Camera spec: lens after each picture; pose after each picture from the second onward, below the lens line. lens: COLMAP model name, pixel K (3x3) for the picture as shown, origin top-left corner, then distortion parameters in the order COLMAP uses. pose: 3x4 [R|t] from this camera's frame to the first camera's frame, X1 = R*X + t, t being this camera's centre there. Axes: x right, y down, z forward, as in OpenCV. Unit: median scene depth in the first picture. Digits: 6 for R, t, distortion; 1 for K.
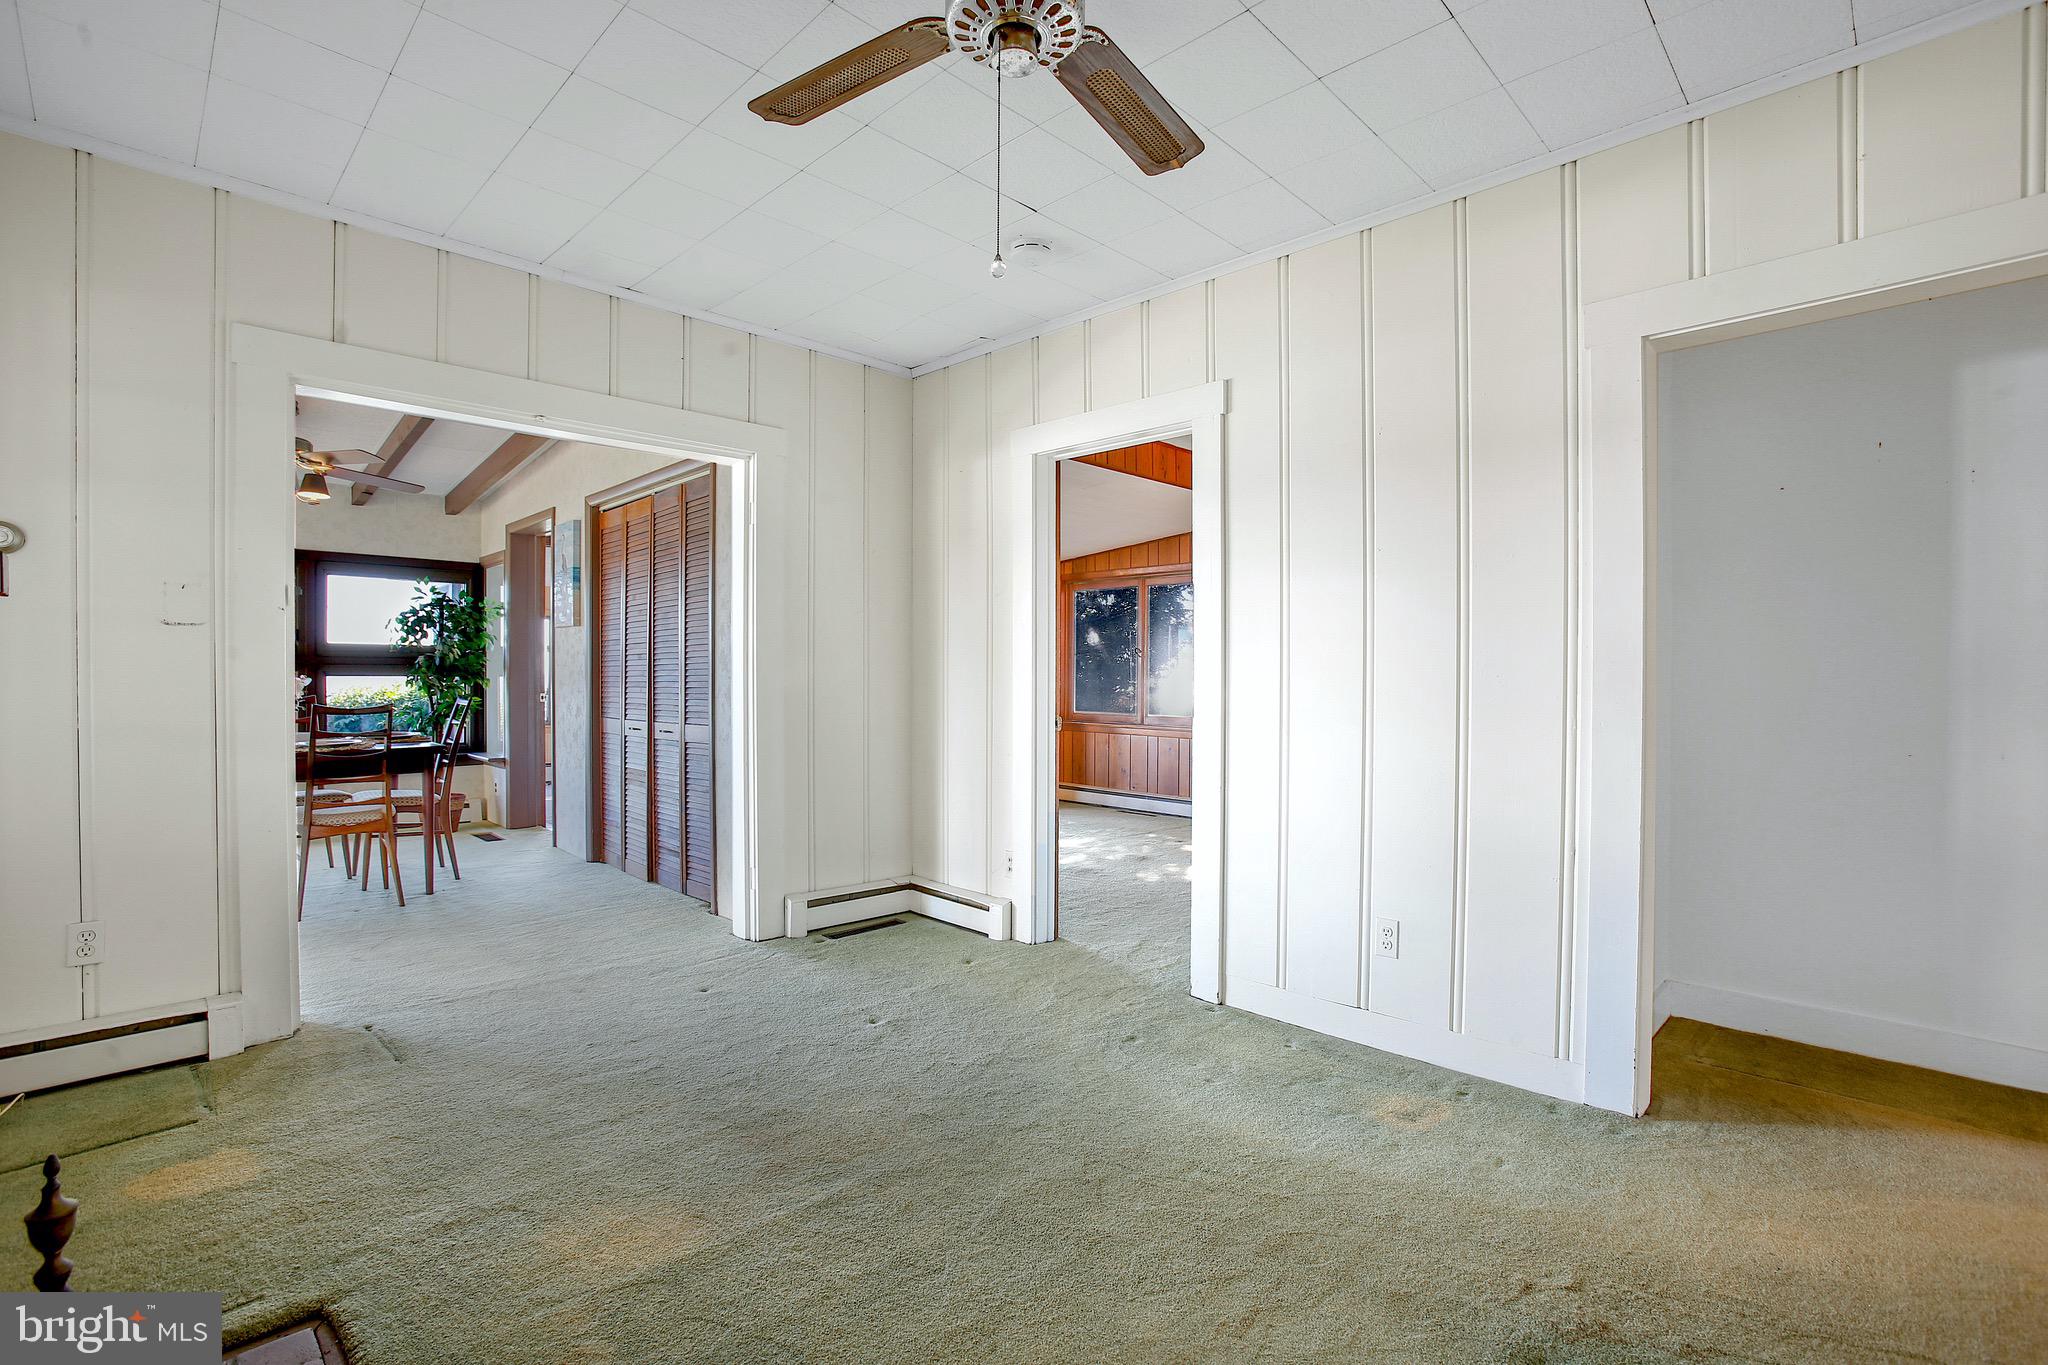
lens RADIAL K [[917.6, 0, 1032.6], [0, 917.6, 684.3], [0, 0, 1]] dist [-0.045399, 0.008636]
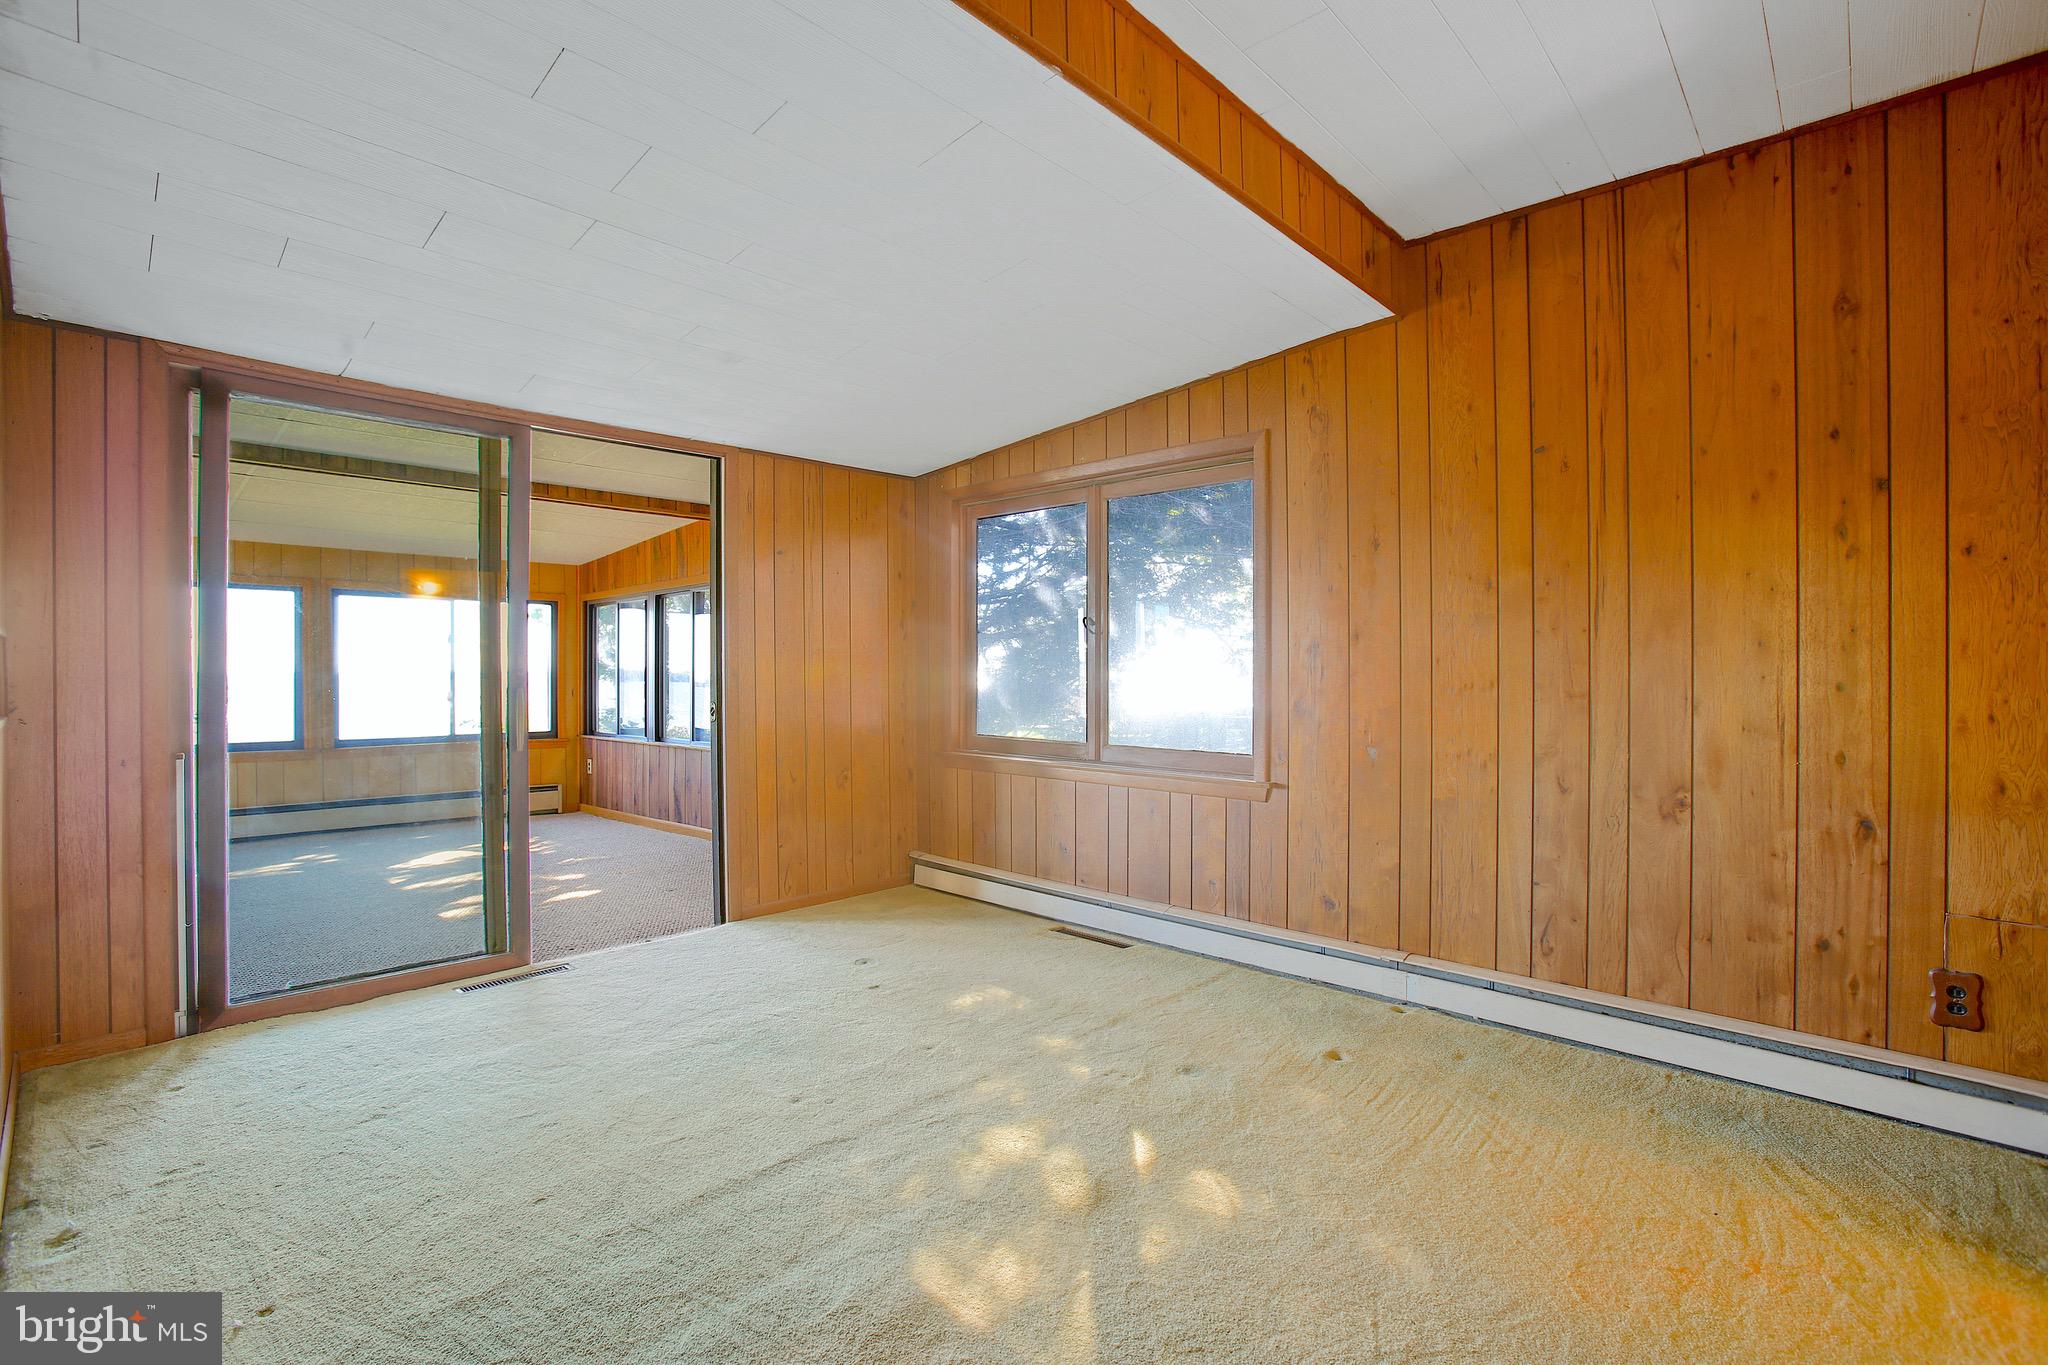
lens RADIAL K [[917.6, 0, 1006.7], [0, 917.6, 676.0], [0, 0, 1]] dist [-0.045399, 0.008636]
pose [[0.999841, -0.005353, 0.016999, 0.059254], [0.005505, 0.999945, -0.008899, -0.000670], [-0.016950, 0.008991, 0.999816, 0.476080]]
